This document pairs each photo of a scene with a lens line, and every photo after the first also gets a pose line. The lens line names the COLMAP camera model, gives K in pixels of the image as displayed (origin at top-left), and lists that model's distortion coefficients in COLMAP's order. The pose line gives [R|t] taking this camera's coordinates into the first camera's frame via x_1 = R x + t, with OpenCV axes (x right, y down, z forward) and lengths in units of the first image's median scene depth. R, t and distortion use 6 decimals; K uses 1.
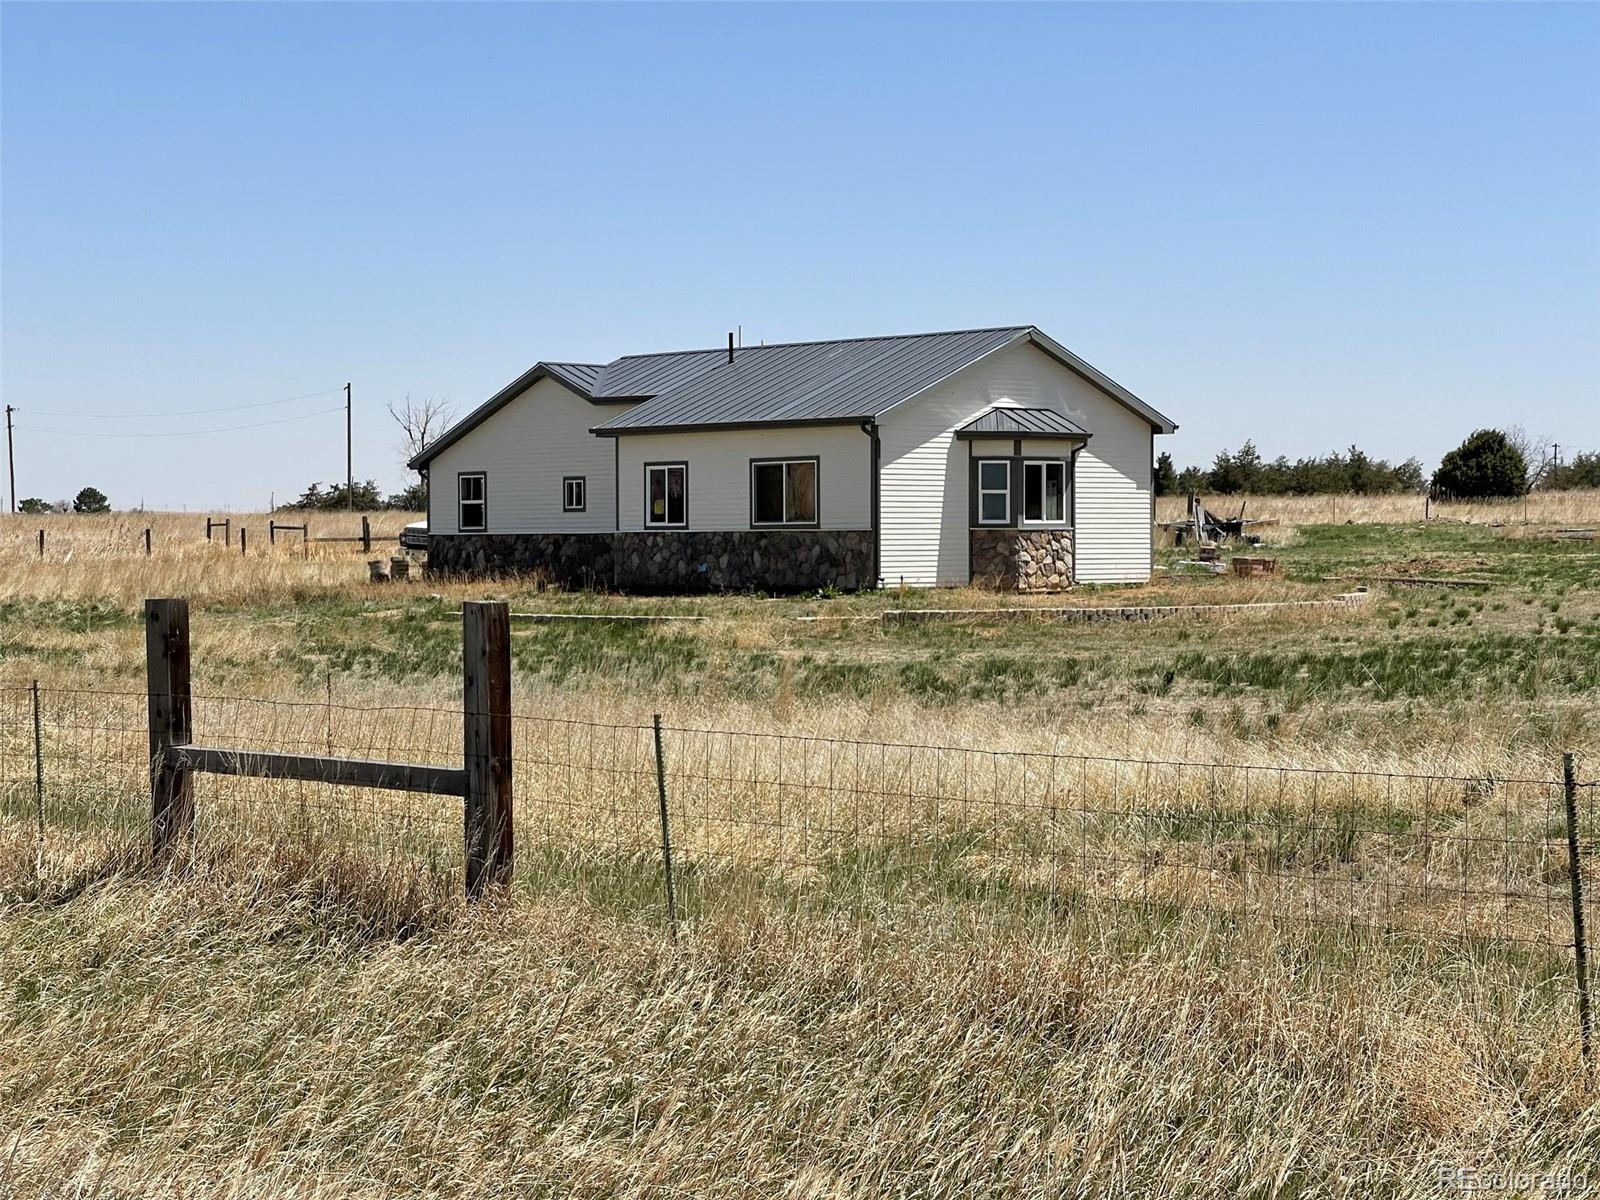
lens RADIAL K [[3010.1, 0, 811.7], [0, 3010.1, 588.7], [0, 0, 1]] dist [0.200006, 0.000000]
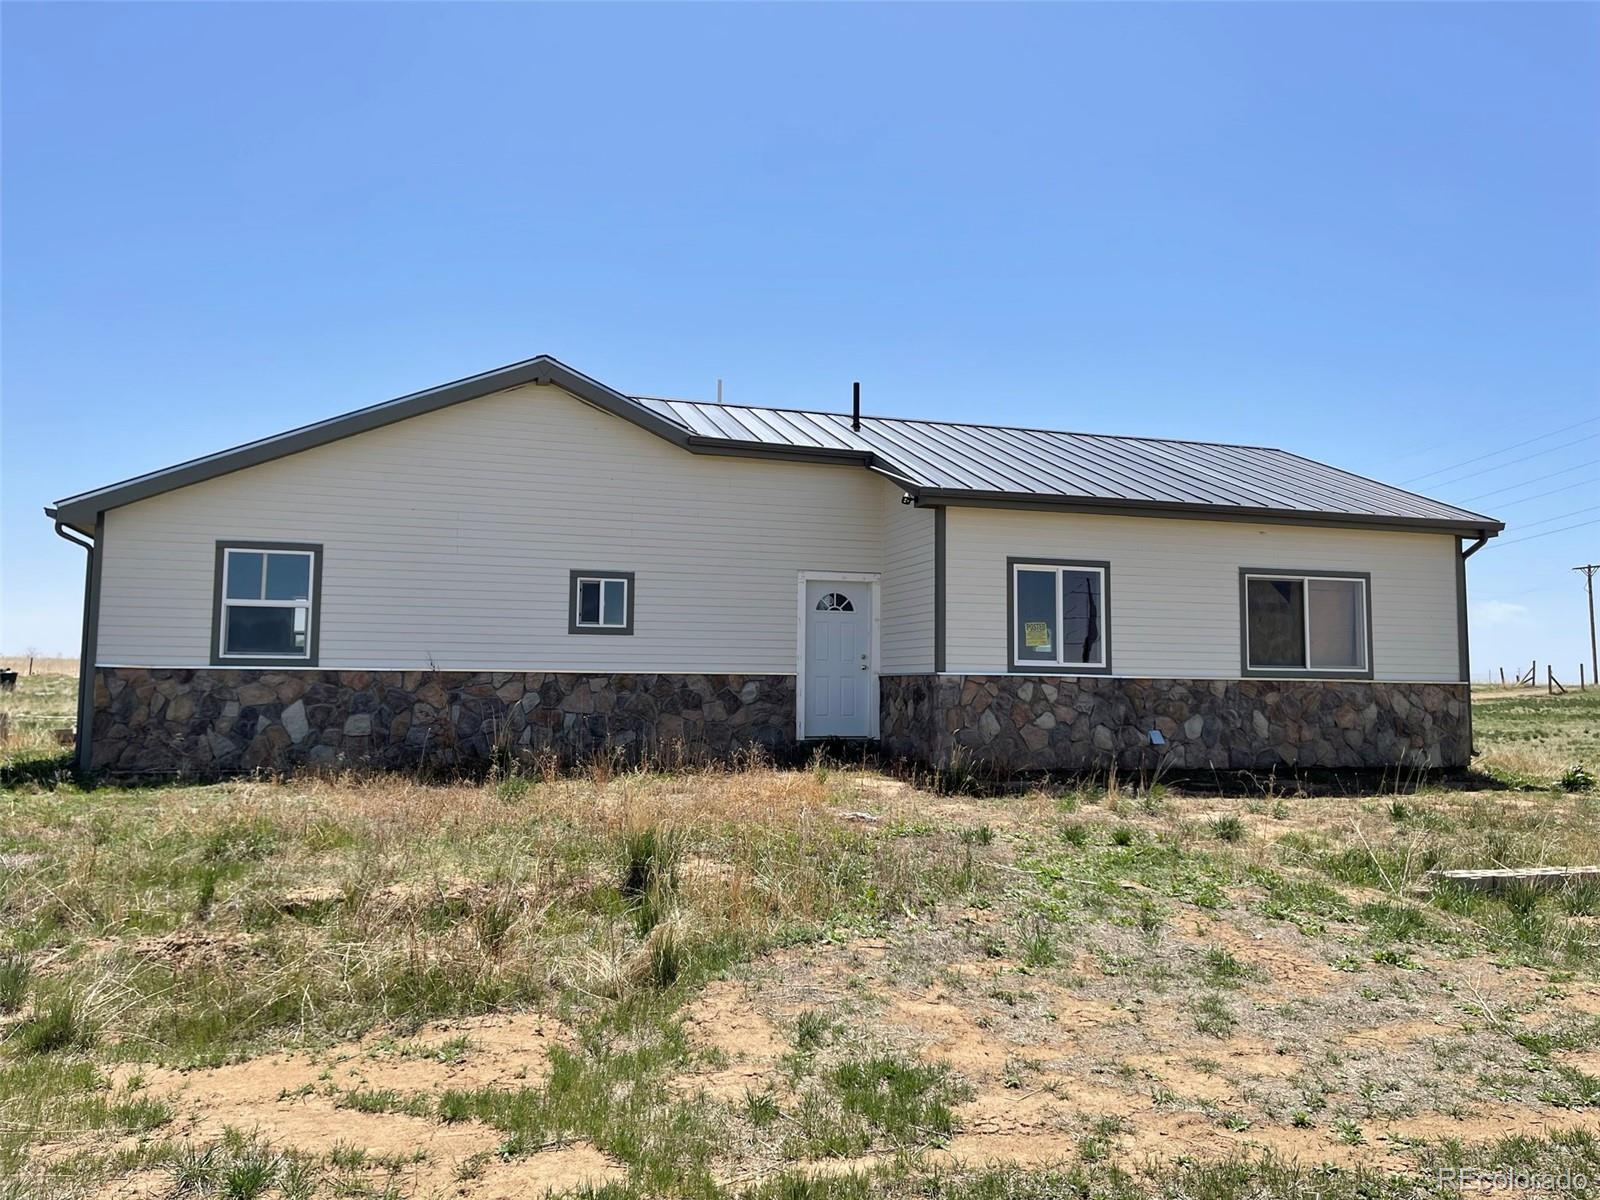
lens RADIAL K [[1215.9, 0, 811.6], [0, 1215.9, 586.8], [0, 0, 1]] dist [0.070476, -0.046606]
pose [[0.434609, 0.087589, 0.896350, -0.291398], [0.002109, 0.995158, -0.098267, -0.013197], [-0.900617, 0.044598, 0.432320, 0.954486]]
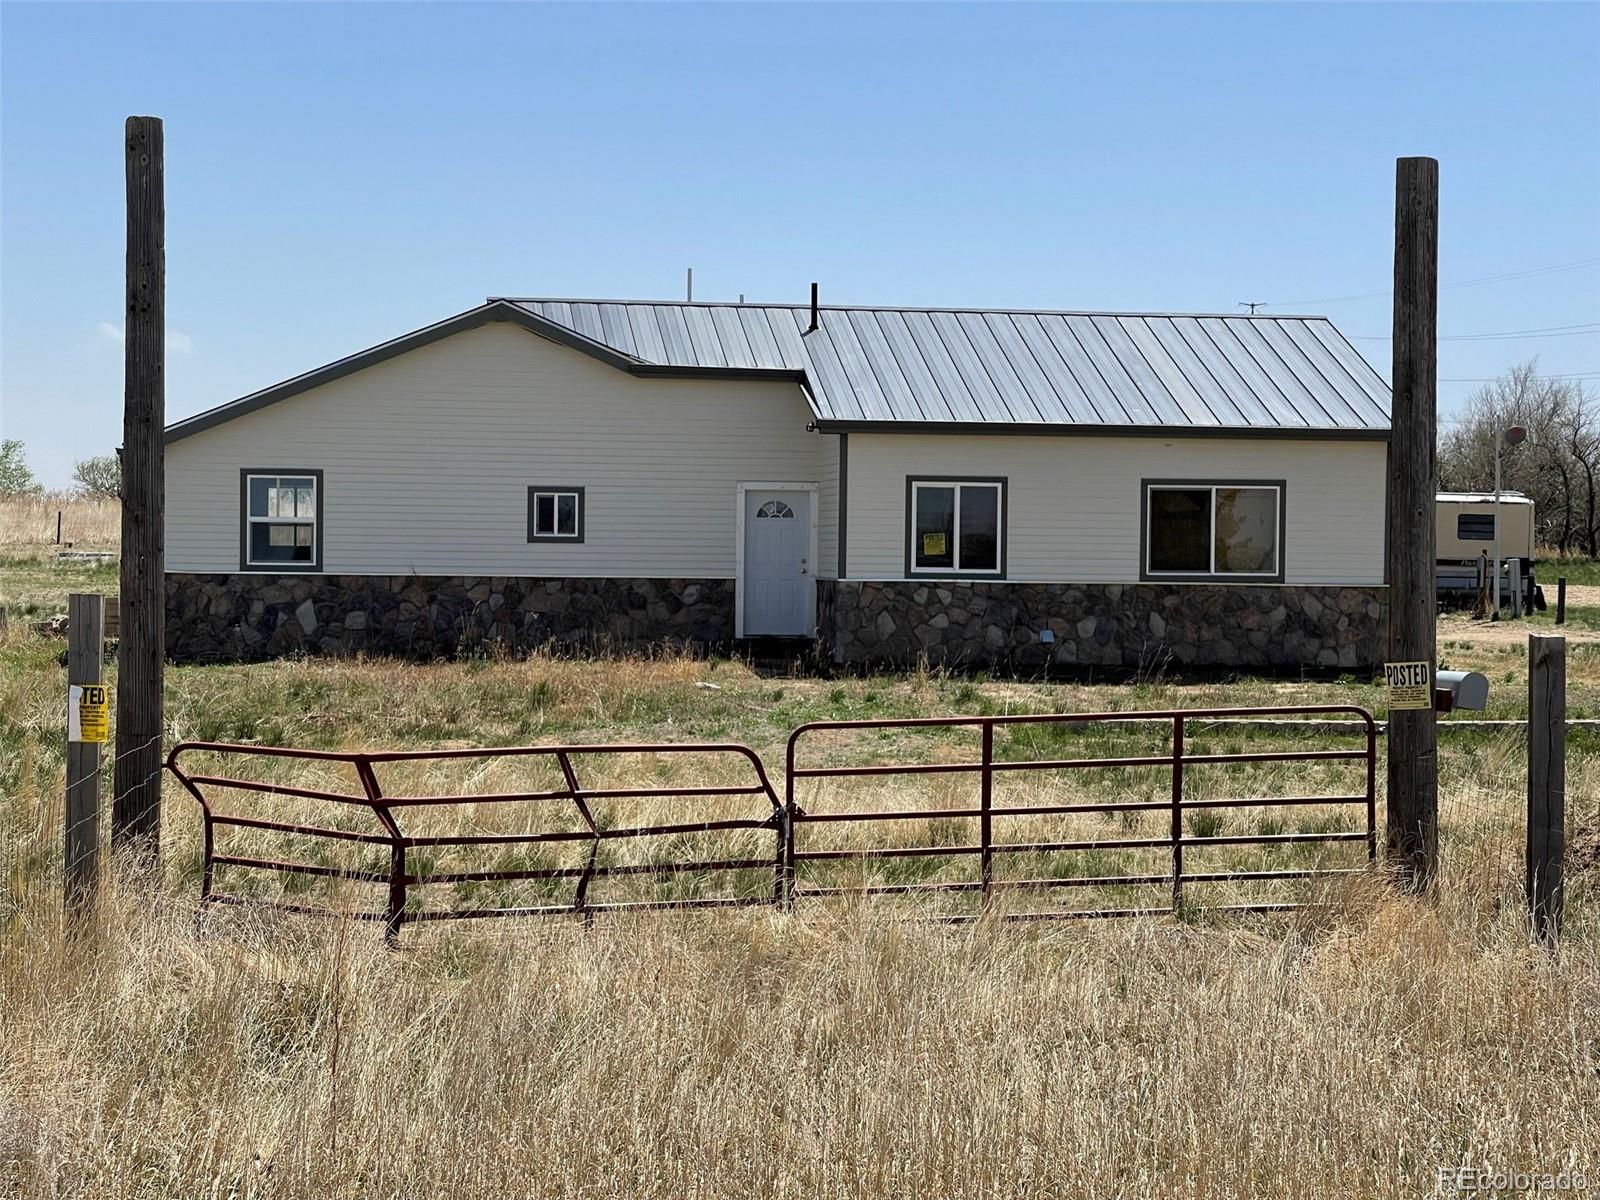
lens RADIAL K [[3010.1, 0, 787.6], [0, 3010.1, 597.1], [0, 0, 1]] dist [0.200006, 0.000000]
pose [[0.579218, -0.000431, 0.815173, -0.620661], [-0.002286, 0.999995, 0.002154, -0.017193], [-0.815170, -0.003111, 0.579214, 0.656092]]
